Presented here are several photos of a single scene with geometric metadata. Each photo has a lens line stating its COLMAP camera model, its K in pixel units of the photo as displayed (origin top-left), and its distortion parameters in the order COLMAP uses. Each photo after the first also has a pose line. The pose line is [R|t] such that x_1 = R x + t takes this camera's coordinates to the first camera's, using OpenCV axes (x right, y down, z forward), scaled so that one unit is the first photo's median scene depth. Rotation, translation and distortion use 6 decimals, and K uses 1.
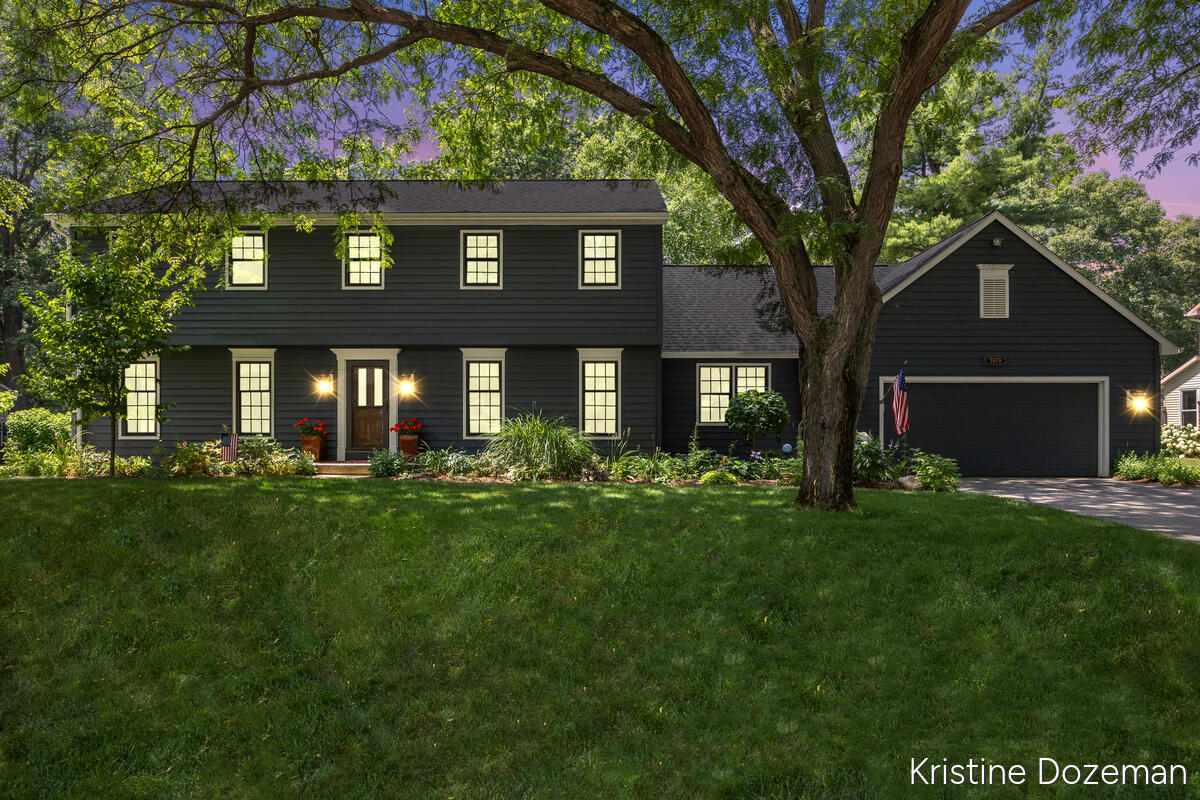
lens RADIAL K [[713.5, 0, 600.4], [0, 713.5, 401.7], [0, 0, 1]] dist [-0.000740, -0.000490]
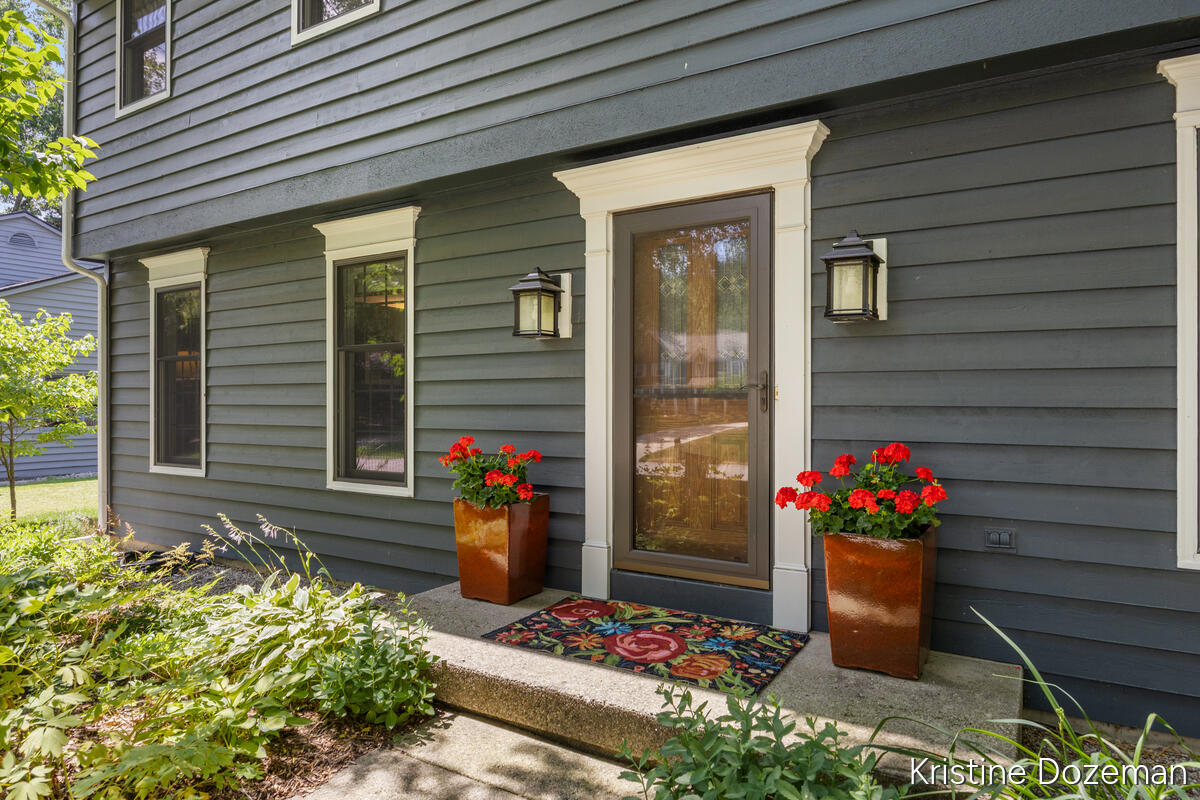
lens RADIAL K [[722.9, 0, 598.1], [0, 722.9, 397.5], [0, 0, 1]] dist [0.000331, 0.000016]
pose [[0.859870, 0.002695, -0.510506, -0.227329], [-0.002277, 0.999996, 0.001443, 0.009155], [0.510508, -0.000079, 0.859873, 0.775628]]
